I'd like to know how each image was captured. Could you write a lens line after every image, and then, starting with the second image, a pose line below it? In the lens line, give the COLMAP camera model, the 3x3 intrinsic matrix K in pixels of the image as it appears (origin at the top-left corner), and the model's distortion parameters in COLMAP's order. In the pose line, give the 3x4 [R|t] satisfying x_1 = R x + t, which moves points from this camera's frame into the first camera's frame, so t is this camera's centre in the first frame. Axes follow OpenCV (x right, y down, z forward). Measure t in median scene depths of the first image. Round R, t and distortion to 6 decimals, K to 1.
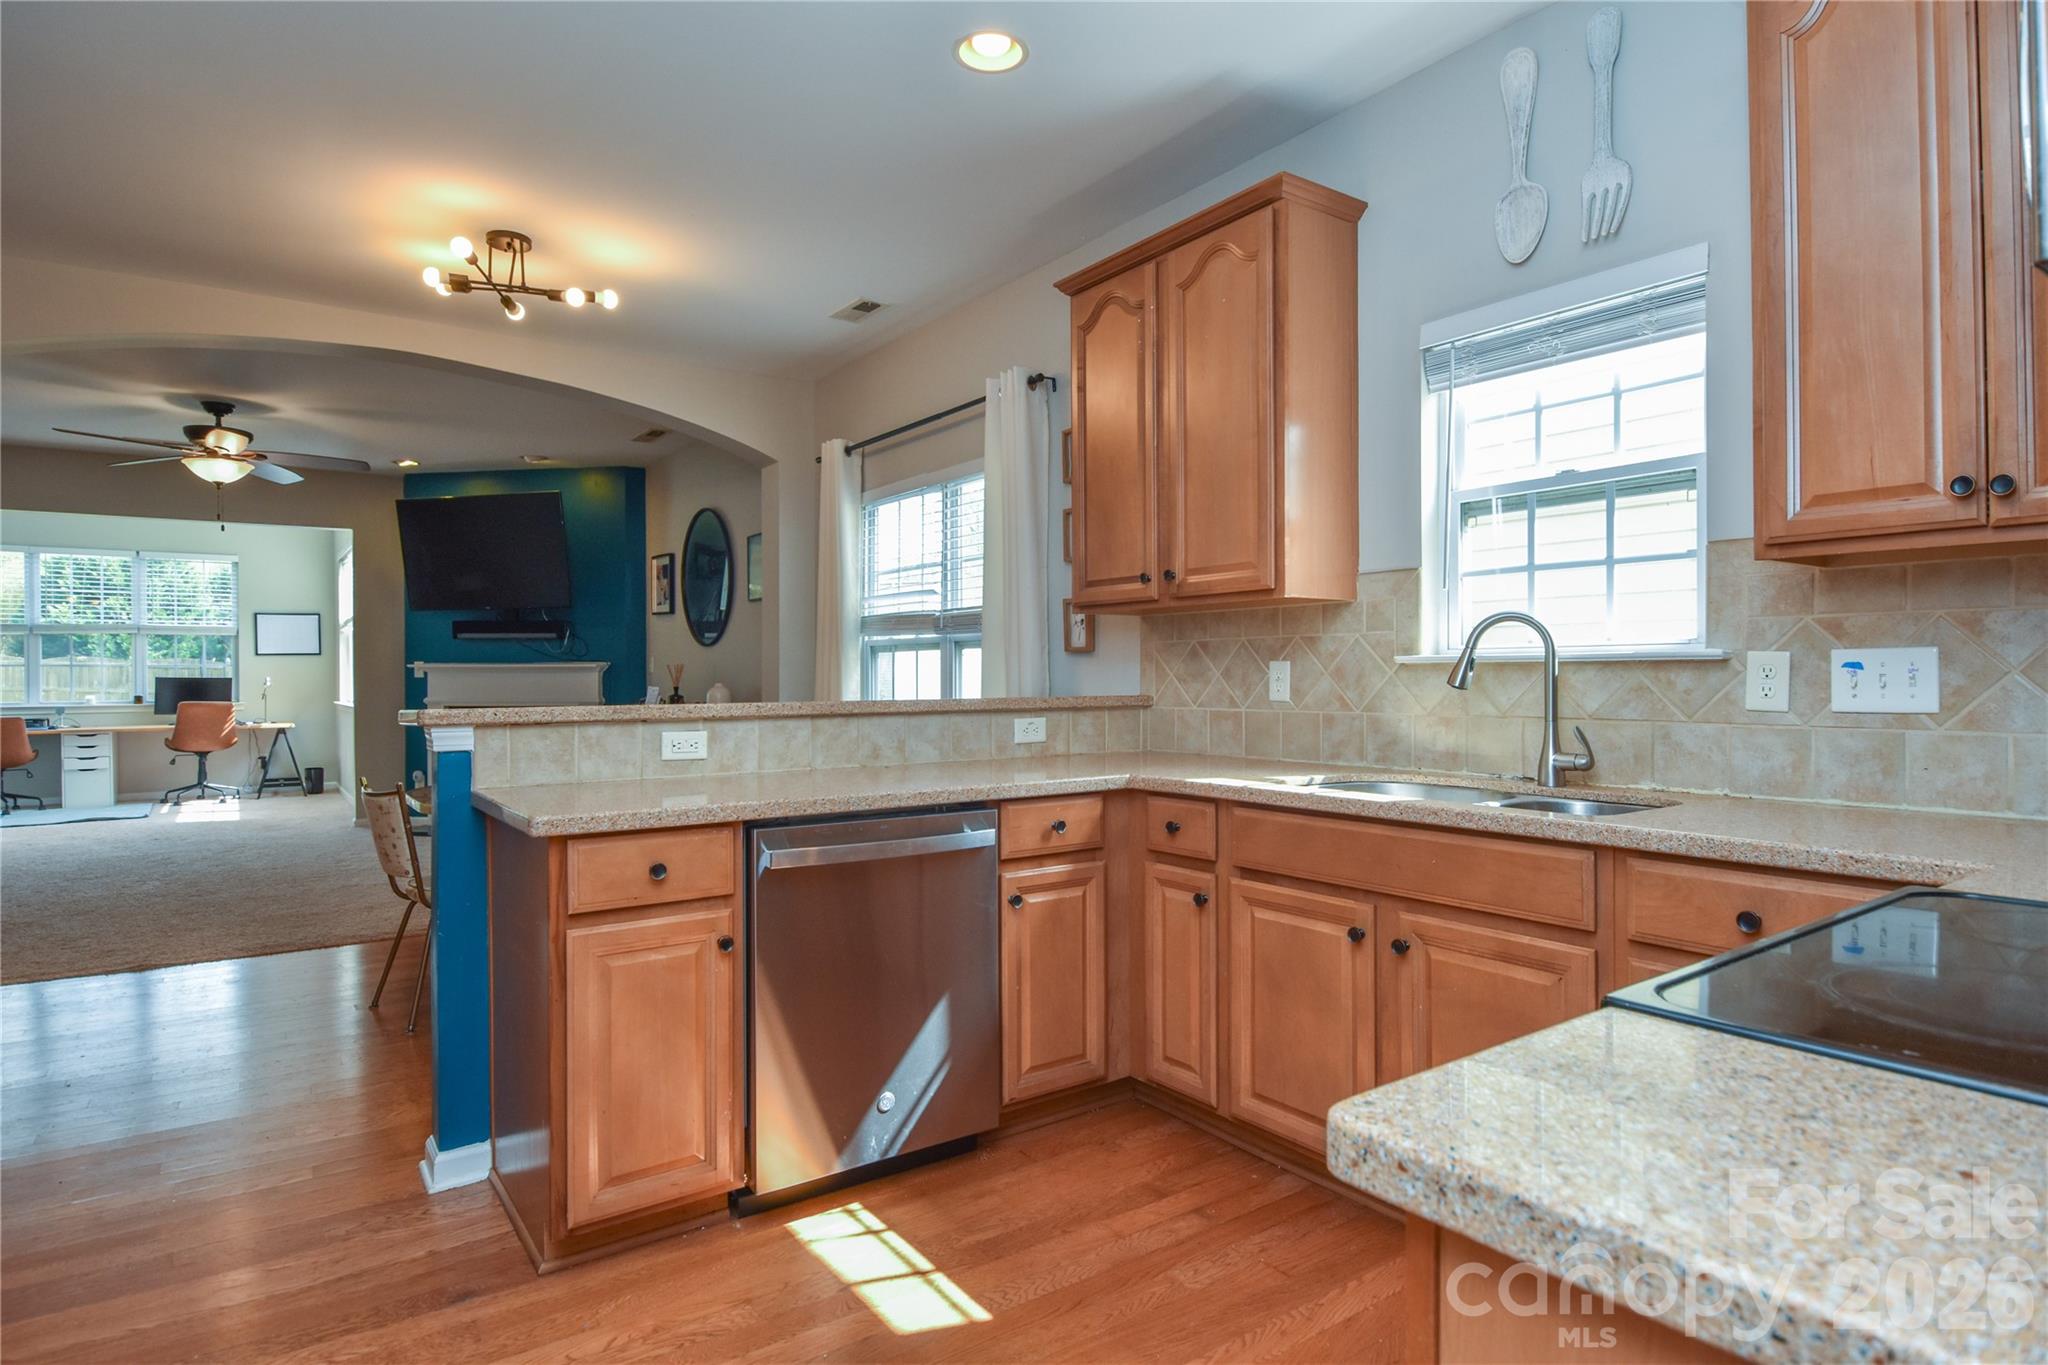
lens RADIAL K [[1115.8, 0, 1024.0], [0, 1115.8, 682.5], [0, 0, 1]] dist [0.015762, -0.000178]
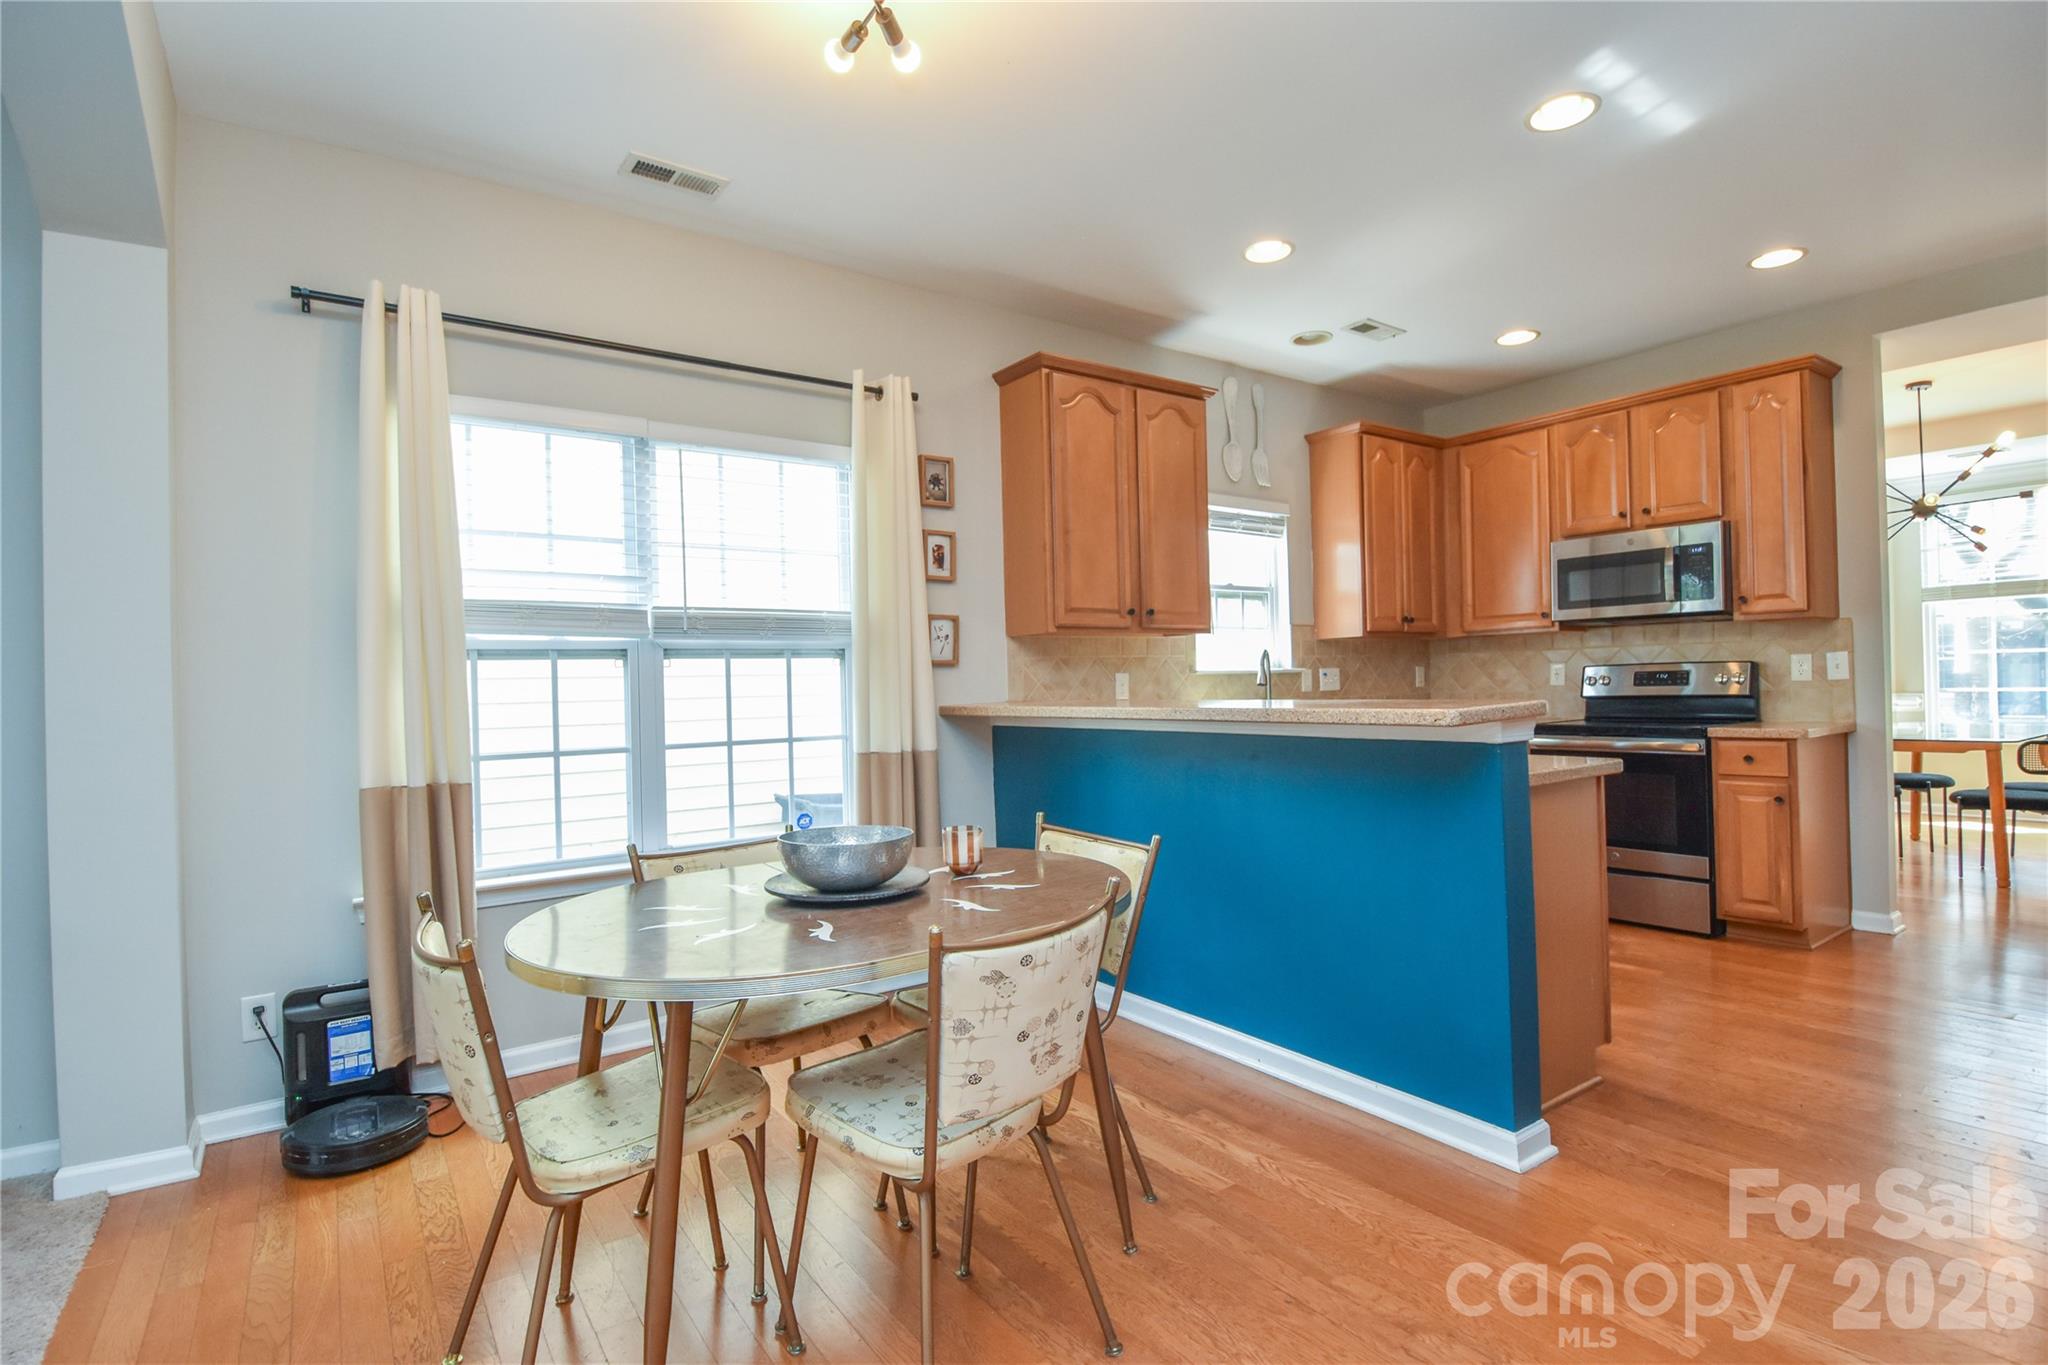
lens RADIAL K [[985.4, 0, 1024.0], [0, 985.4, 682.5], [0, 0, 1]] dist [0.001515, -0.015847]
pose [[0.002198, 0.007415, 0.999970, -1.353407], [0.032794, 0.999434, -0.007483, -0.000811], [-0.999460, 0.032809, 0.001954, 1.375836]]
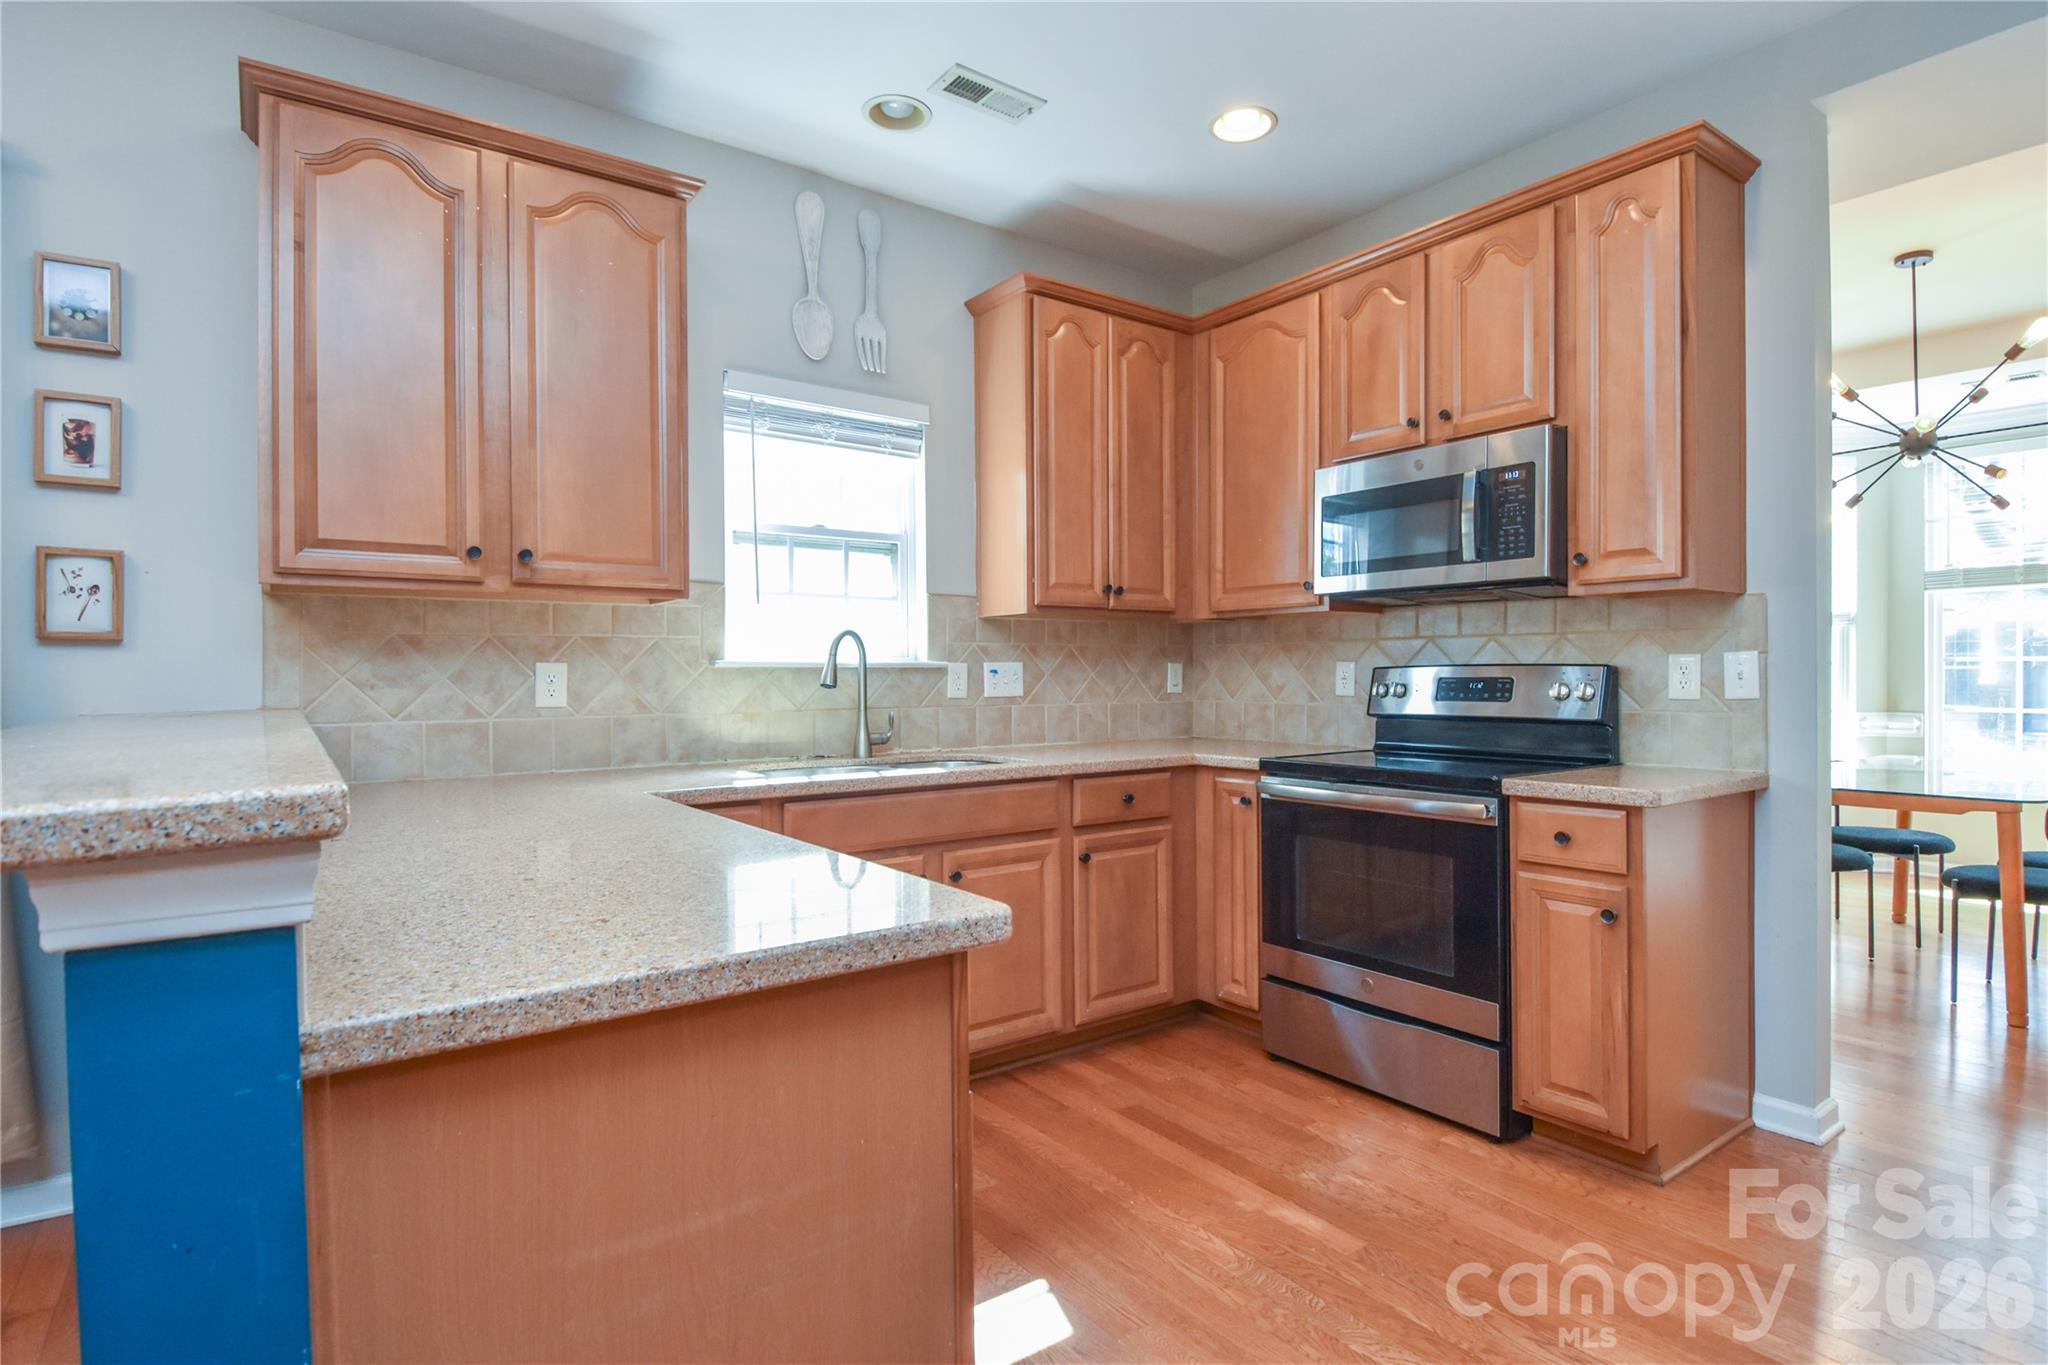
lens RADIAL K [[1037.5, 0, 1035.5], [0, 1037.5, 678.9], [0, 0, 1]] dist [0.014021, -0.019119]
pose [[-0.018700, 0.000966, 0.999825, -0.751544], [0.012520, 0.999921, -0.000732, -0.000803], [-0.999747, 0.012504, -0.018710, 0.760407]]
